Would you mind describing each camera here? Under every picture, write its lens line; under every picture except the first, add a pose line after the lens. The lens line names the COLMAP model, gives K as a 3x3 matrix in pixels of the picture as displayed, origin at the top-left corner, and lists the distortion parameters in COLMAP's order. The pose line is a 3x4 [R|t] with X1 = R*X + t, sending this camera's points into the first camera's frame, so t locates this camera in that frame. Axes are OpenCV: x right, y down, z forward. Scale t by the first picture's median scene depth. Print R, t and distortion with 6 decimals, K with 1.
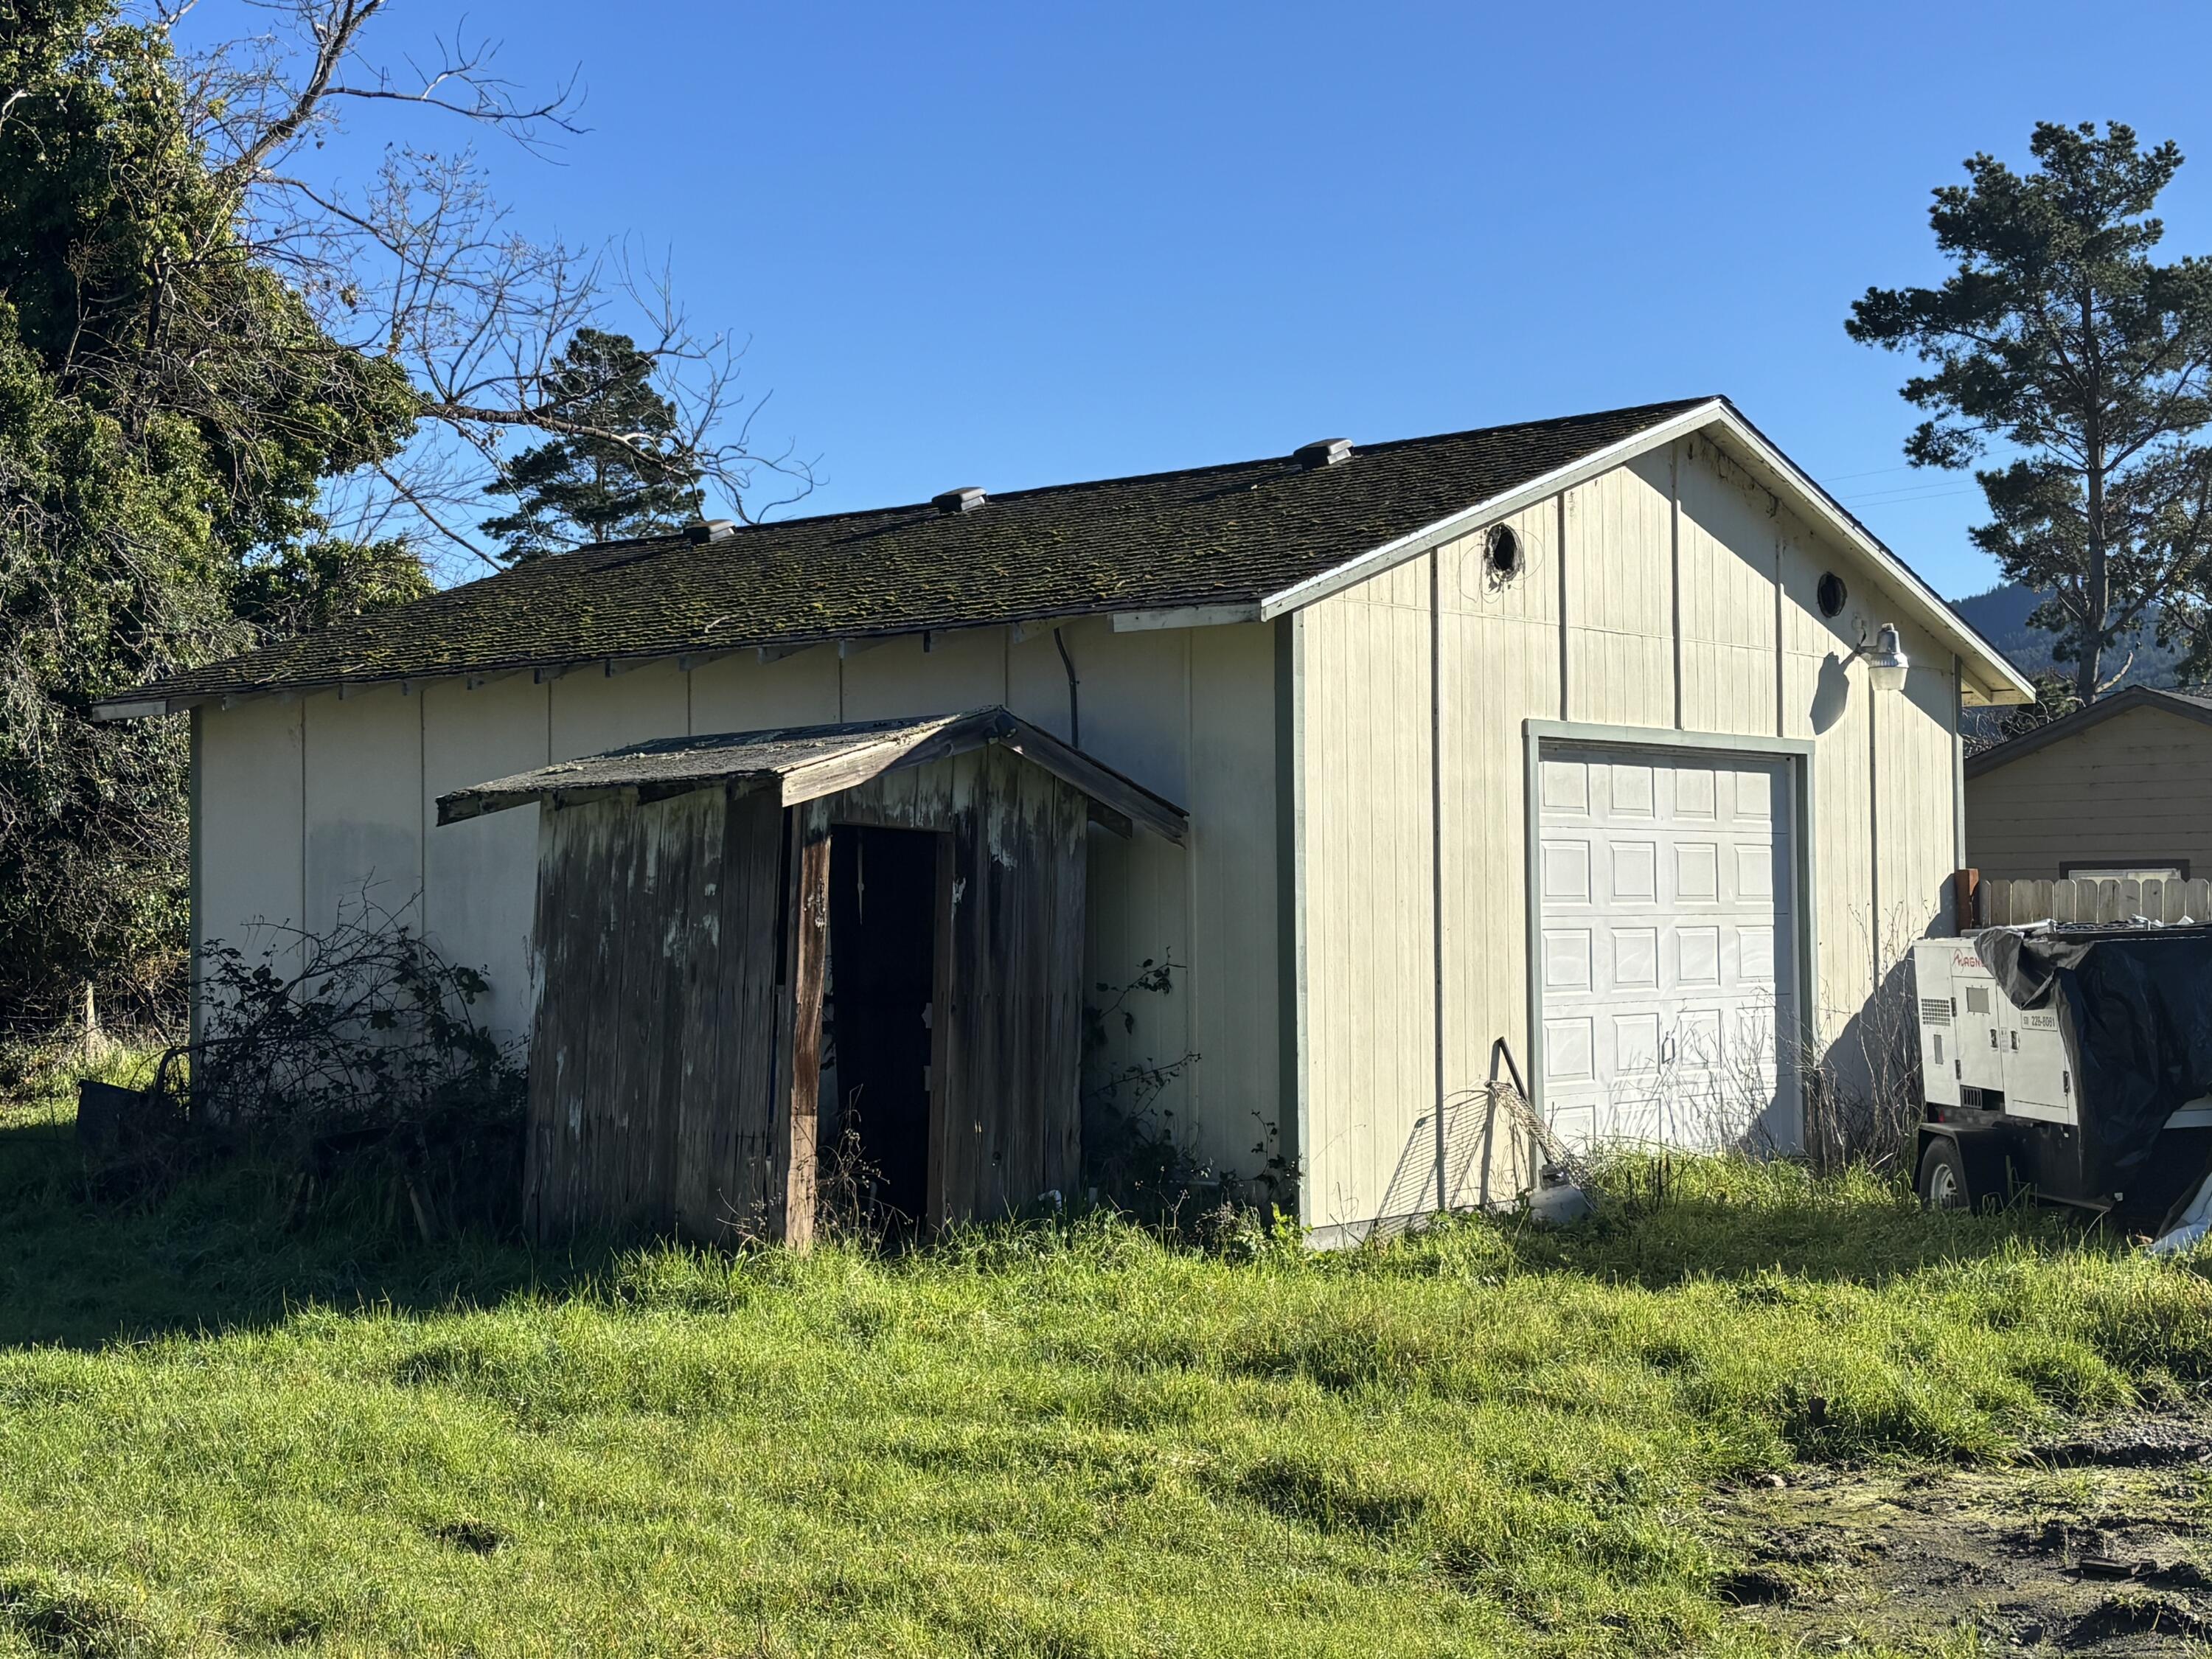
lens RADIAL K [[2934.6, 0, 1097.0], [0, 2934.6, 821.5], [0, 0, 1]] dist [0.008192, 0.000000]
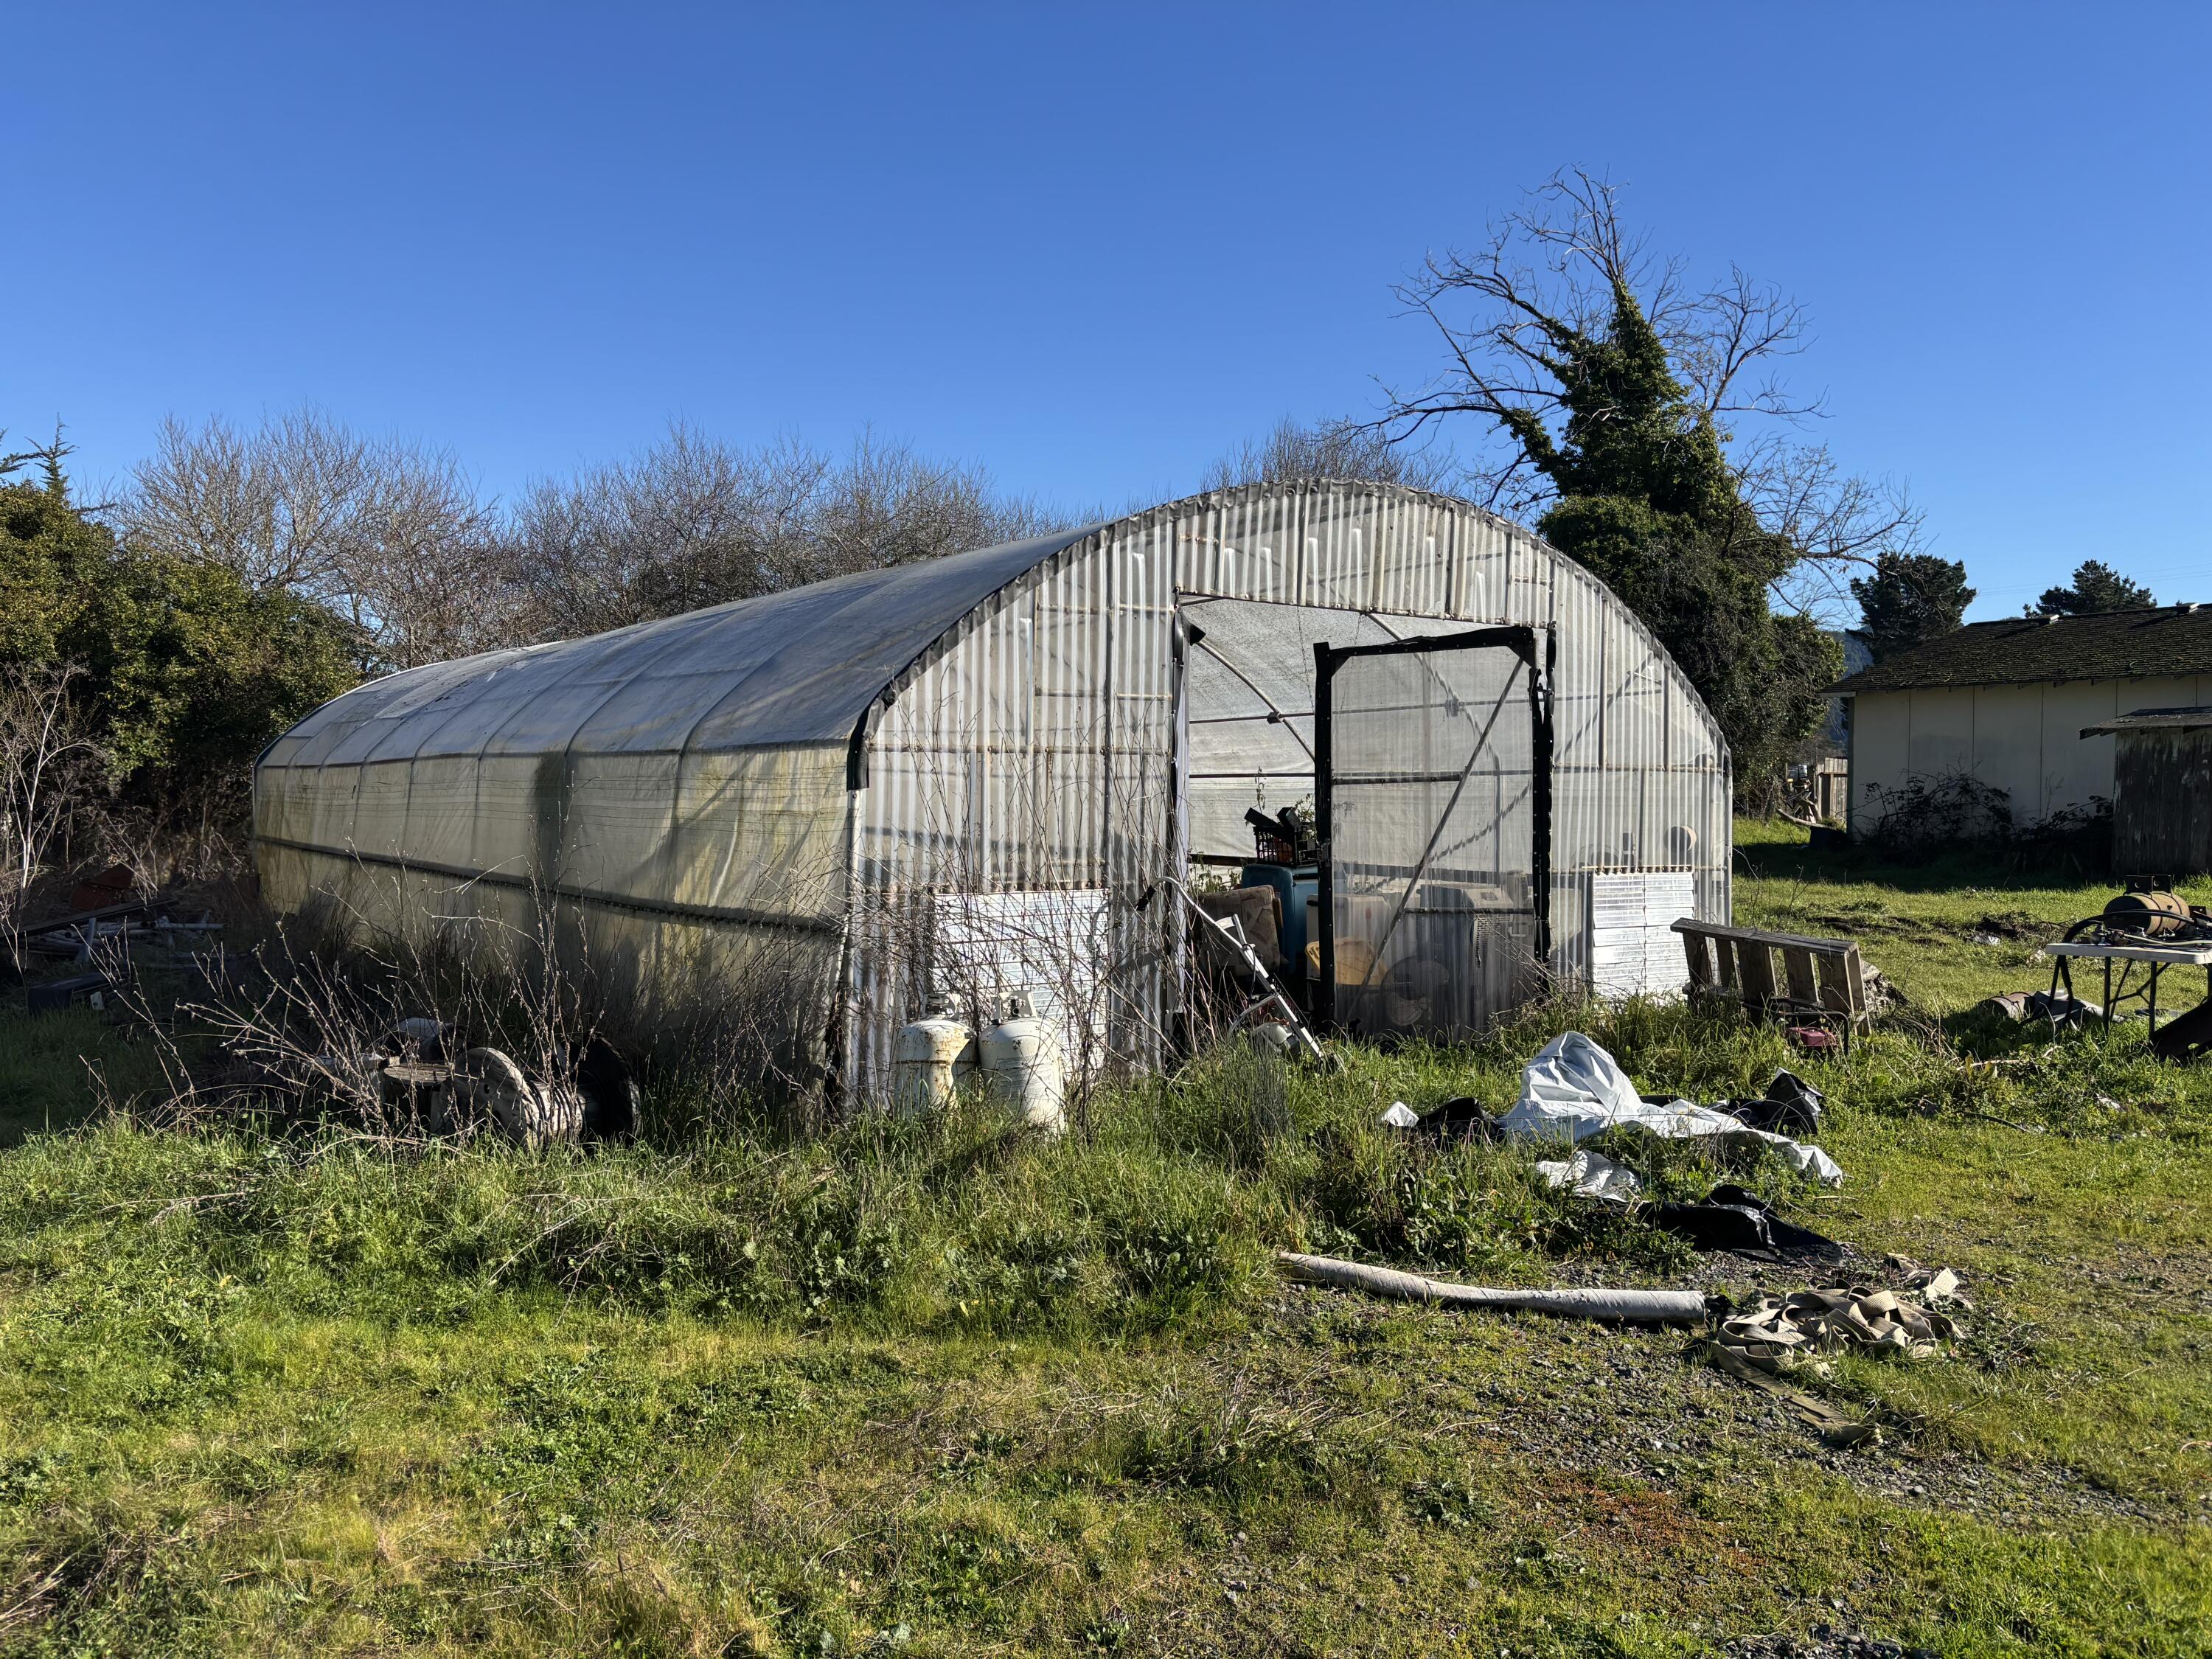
lens RADIAL K [[1662.5, 0, 1095.9], [0, 1662.5, 801.0], [0, 0, 1]] dist [0.046706, -0.043566]
pose [[0.921494, 0.018692, -0.387943, -0.100811], [-0.000472, 0.998894, 0.047007, -0.003412], [0.388393, -0.043134, 0.920484, -0.206037]]
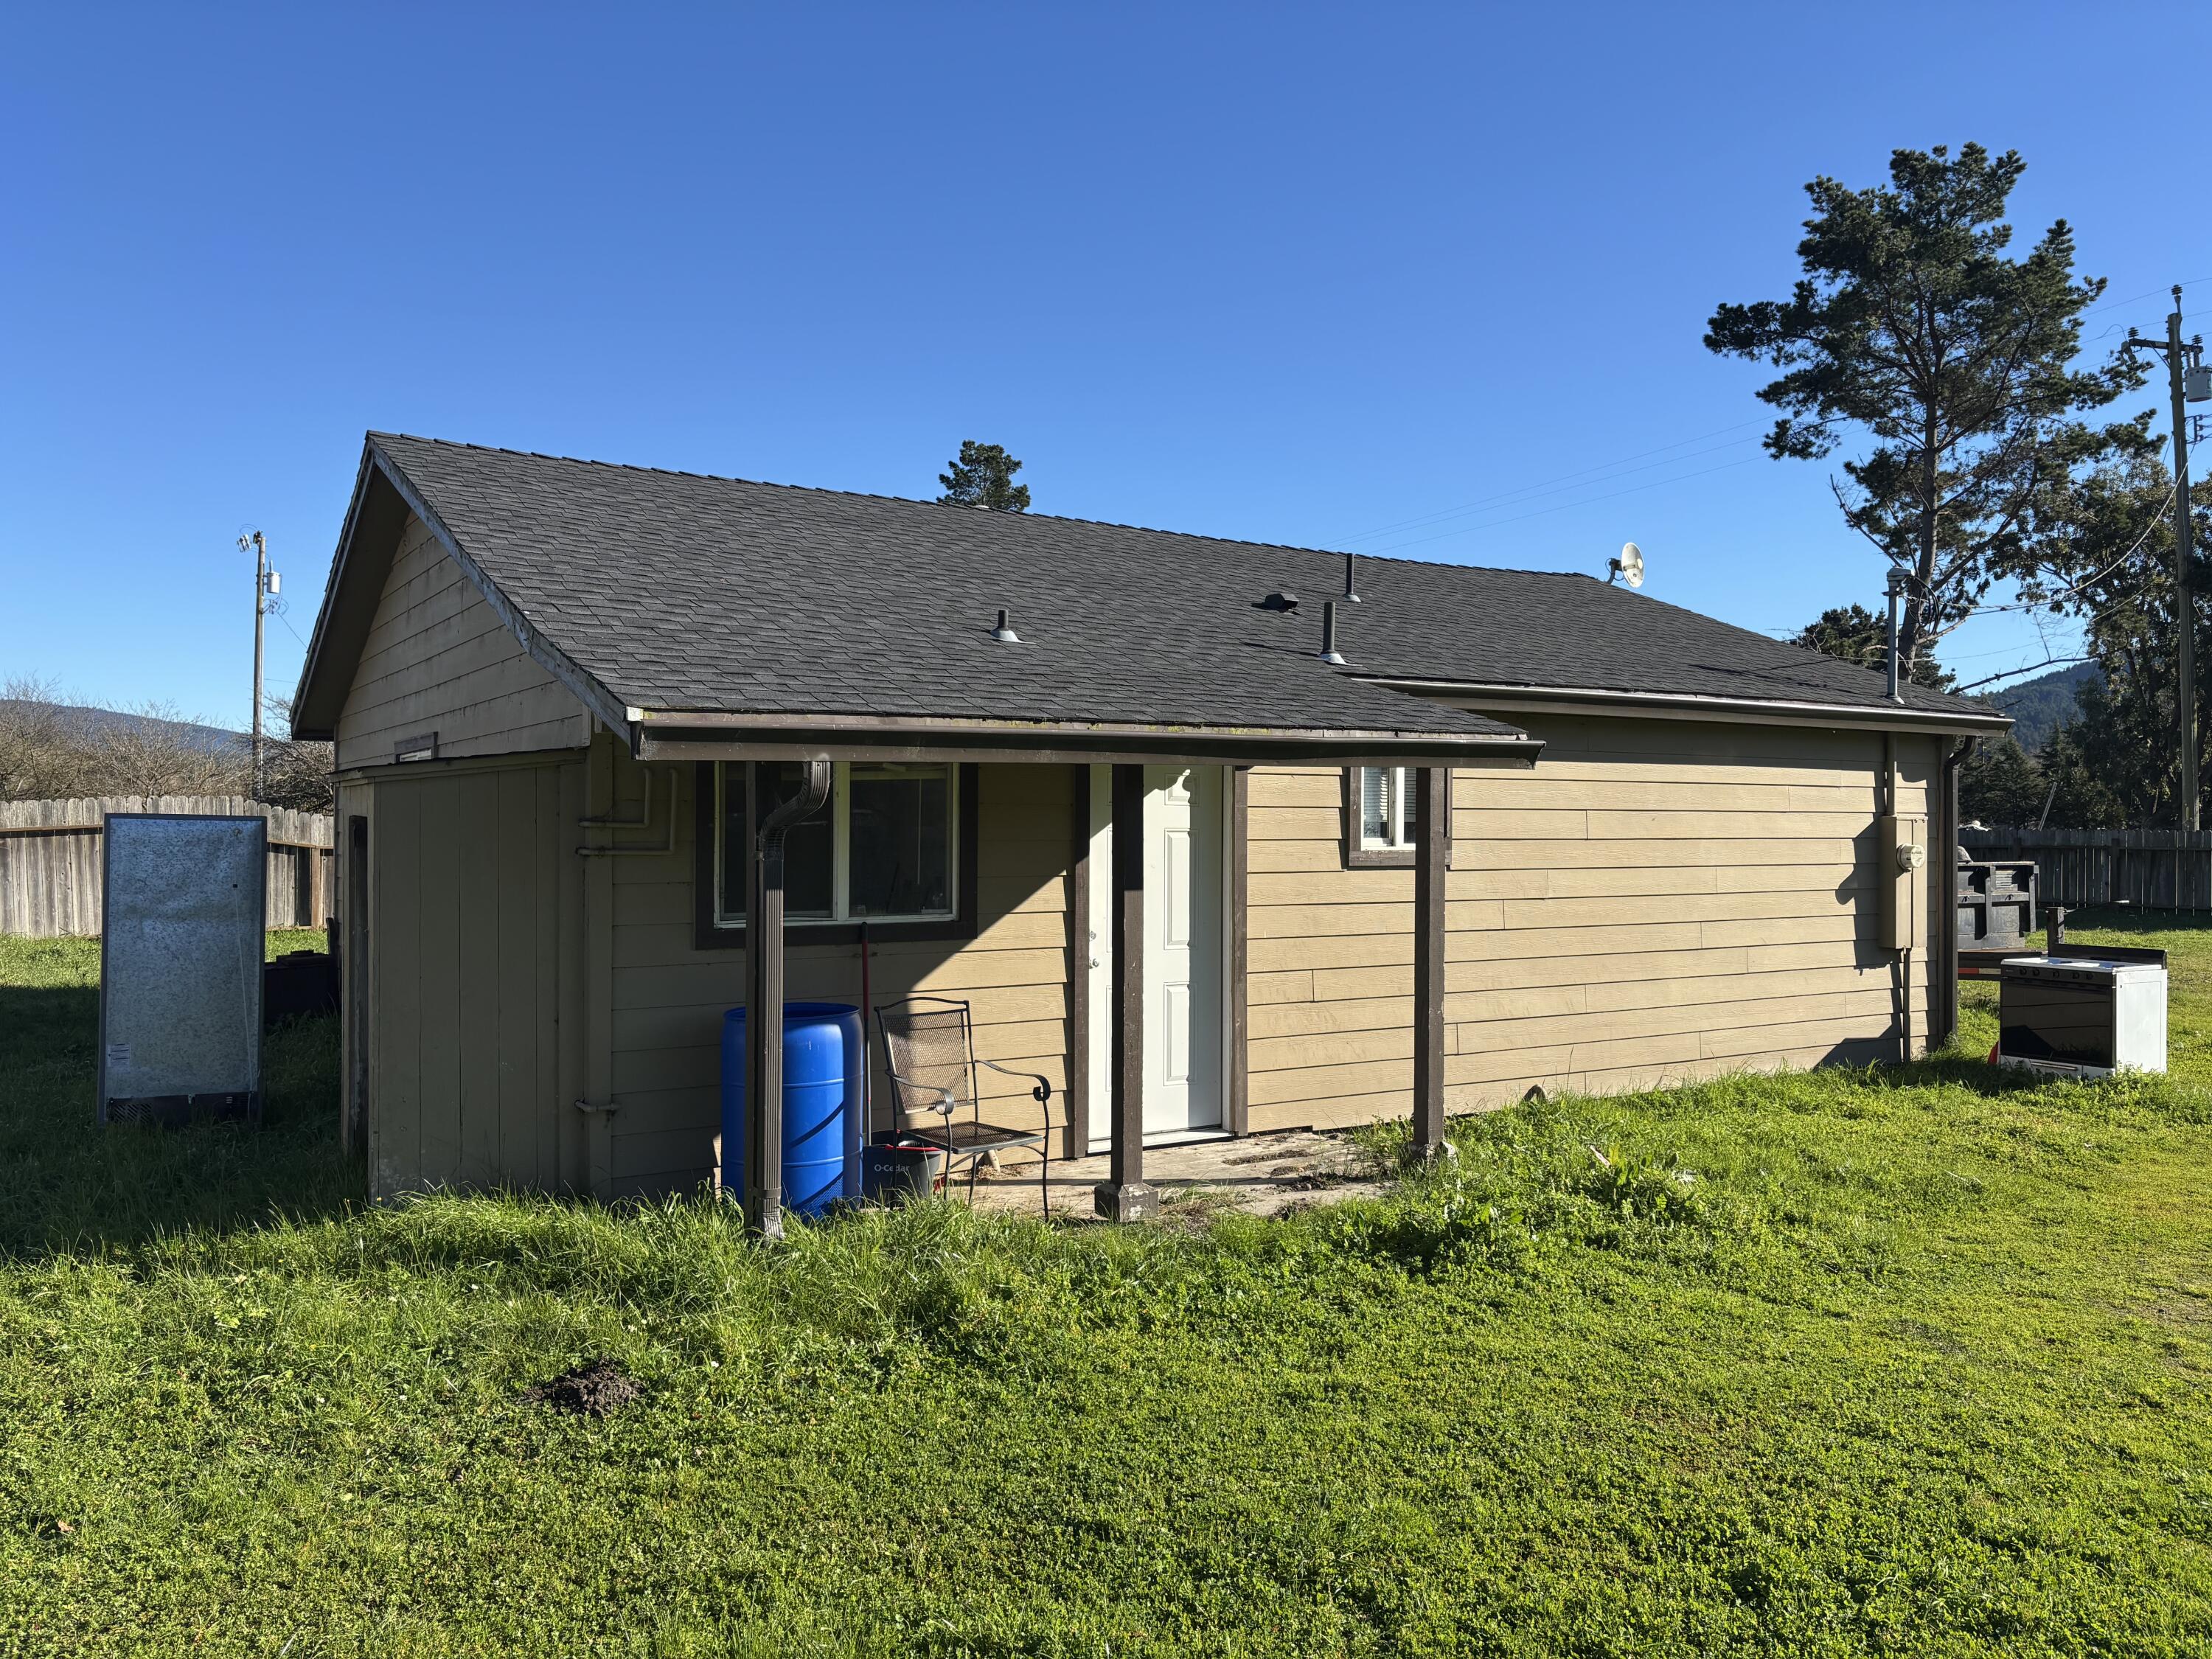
lens RADIAL K [[1662.5, 0, 1111.0], [0, 1662.5, 827.2], [0, 0, 1]] dist [0.046706, -0.043566]
pose [[0.955611, 0.011163, -0.294418, 0.229315], [-0.001884, 0.999493, 0.031782, 0.006950], [0.294624, -0.029816, 0.955148, 0.278786]]
